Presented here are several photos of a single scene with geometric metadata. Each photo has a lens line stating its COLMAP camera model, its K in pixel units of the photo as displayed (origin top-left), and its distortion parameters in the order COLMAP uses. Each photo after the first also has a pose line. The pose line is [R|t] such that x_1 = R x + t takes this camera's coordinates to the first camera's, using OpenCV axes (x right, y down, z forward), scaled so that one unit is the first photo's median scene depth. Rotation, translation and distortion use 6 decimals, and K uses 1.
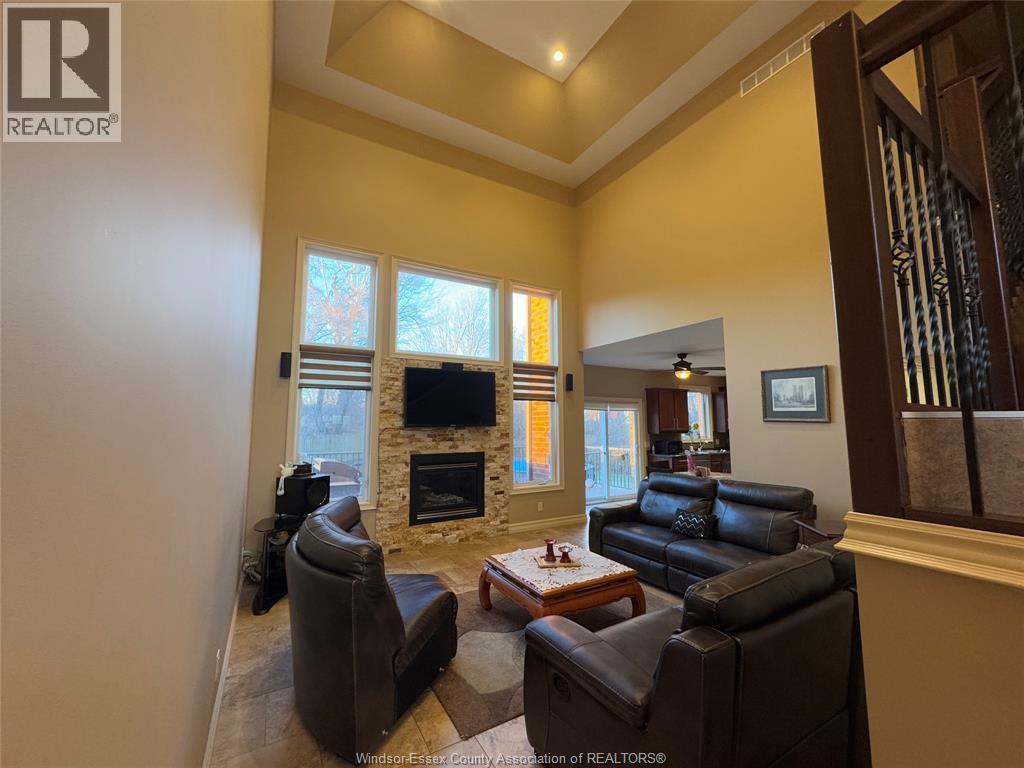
lens RADIAL K [[404.3, 0, 513.4], [0, 404.3, 385.1], [0, 0, 1]] dist [-0.007104, -0.000130]
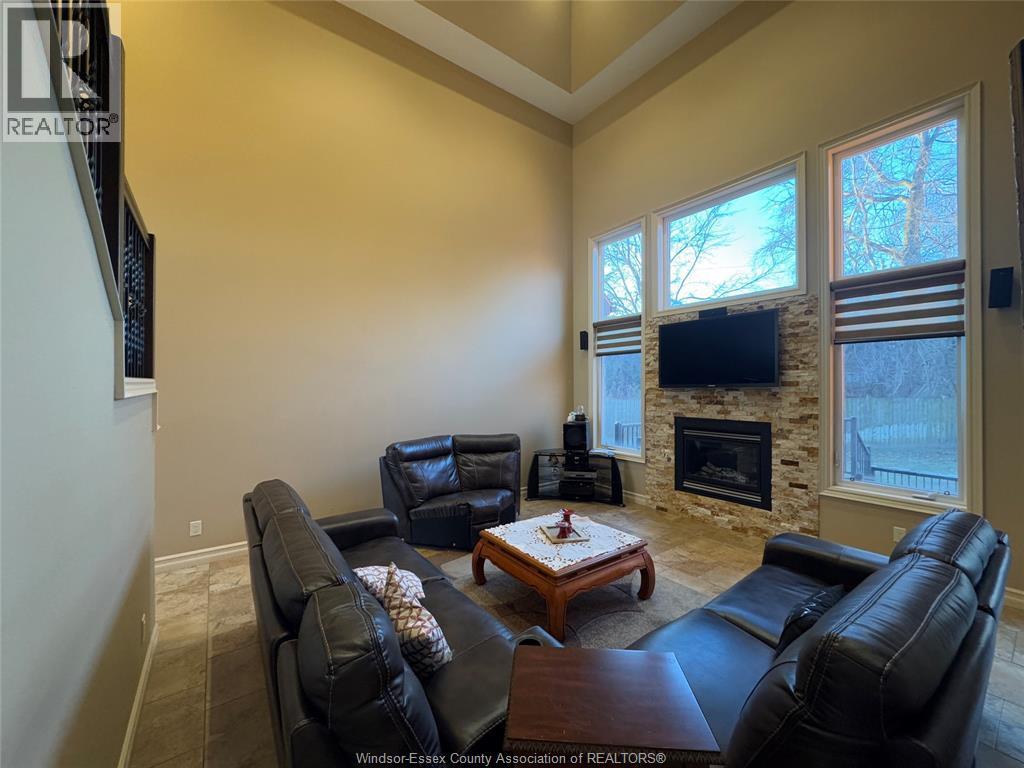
lens RADIAL K [[404.3, 0, 508.6], [0, 404.3, 384.8], [0, 0, 1]] dist [-0.007104, -0.000130]
pose [[0.093001, 0.000467, -0.995666, 0.610462], [0.099998, 0.994939, 0.009807, 0.046912], [0.990632, -0.100477, 0.092484, 0.499187]]
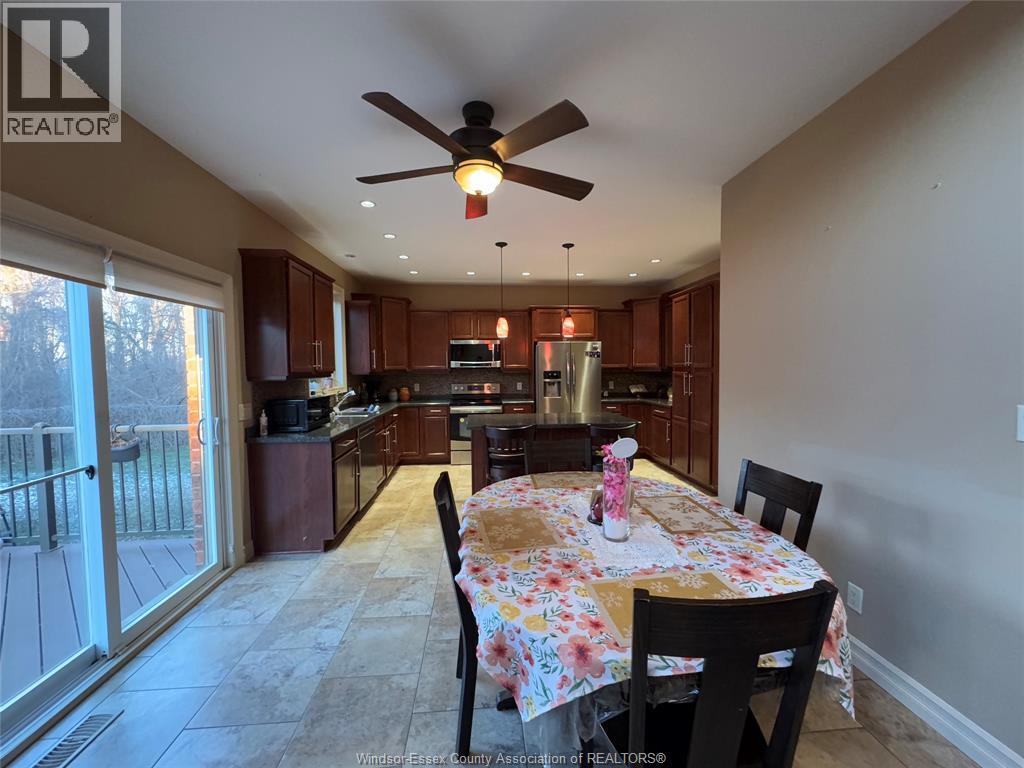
lens RADIAL K [[404.3, 0, 507.4], [0, 404.3, 380.3], [0, 0, 1]] dist [-0.007104, -0.000130]
pose [[0.441193, -0.030800, 0.896883, 0.179629], [-0.081336, 0.993925, 0.074143, 0.113295], [-0.893719, -0.105661, 0.436008, 0.962885]]
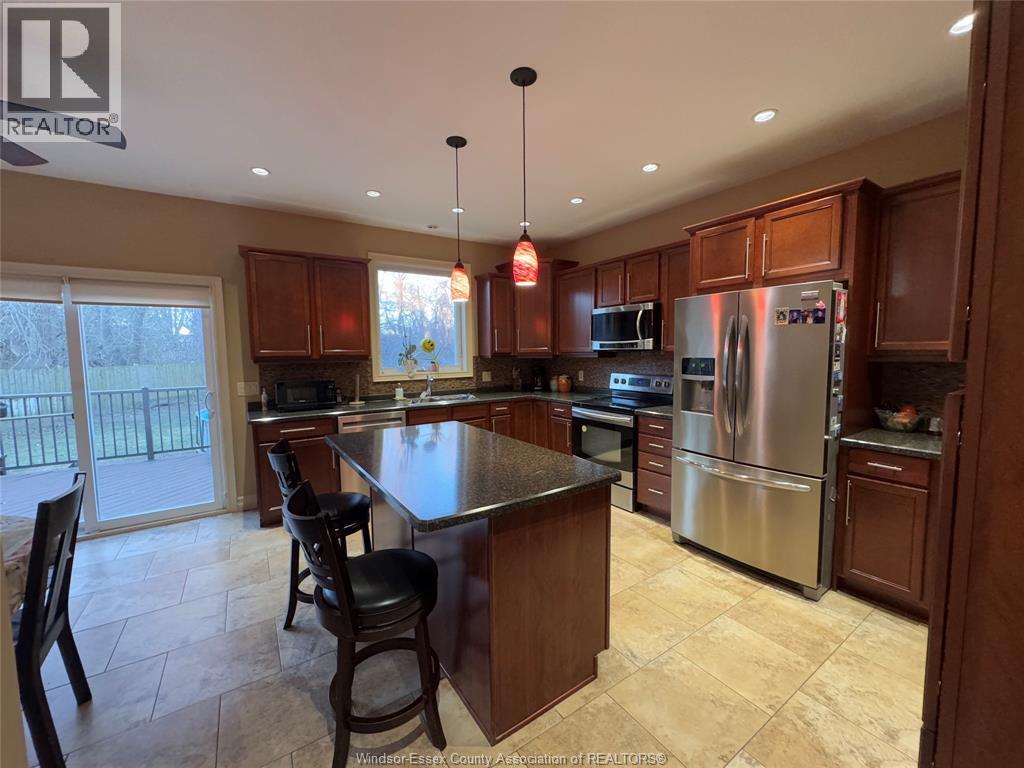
lens RADIAL K [[404.3, 0, 512.6], [0, 404.3, 381.1], [0, 0, 1]] dist [-0.007104, -0.000130]
pose [[0.998290, -0.012313, 0.057144, 0.853133], [0.002174, 0.984709, 0.174195, 0.099622], [-0.058415, -0.173773, 0.983052, 0.851388]]
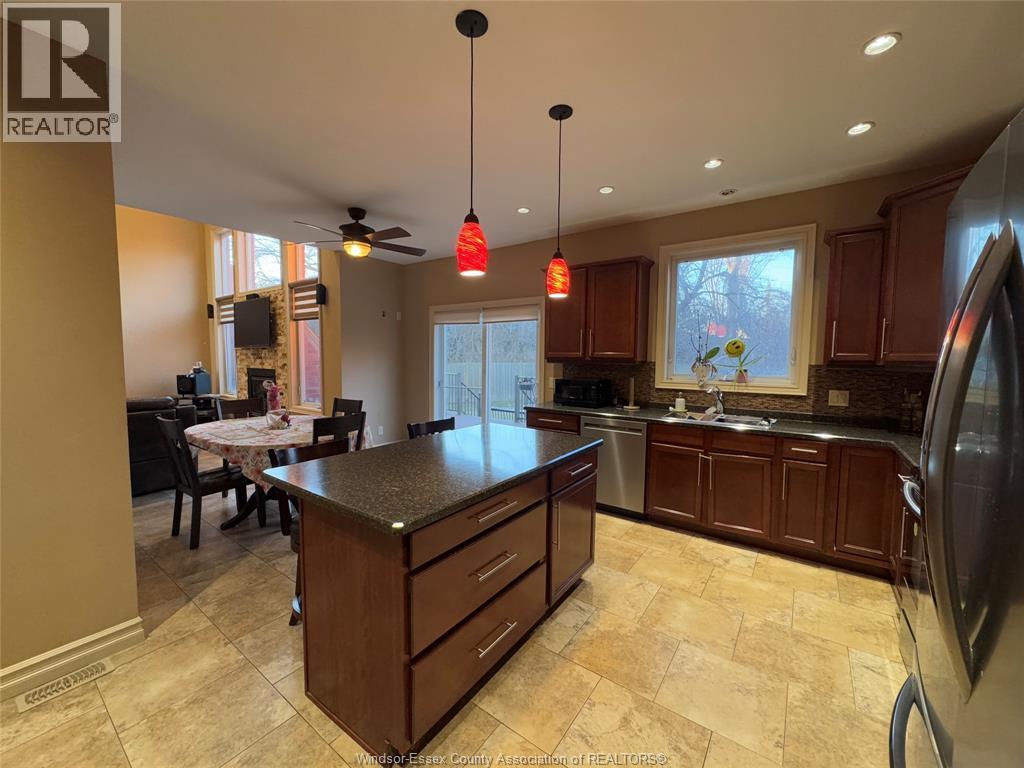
lens RADIAL K [[404.3, 0, 510.1], [0, 404.3, 382.7], [0, 0, 1]] dist [-0.007104, -0.000130]
pose [[0.401581, 0.070478, -0.913108, 1.260694], [0.081829, 0.990285, 0.112423, 0.132383], [0.912160, -0.119866, 0.391913, 1.188784]]
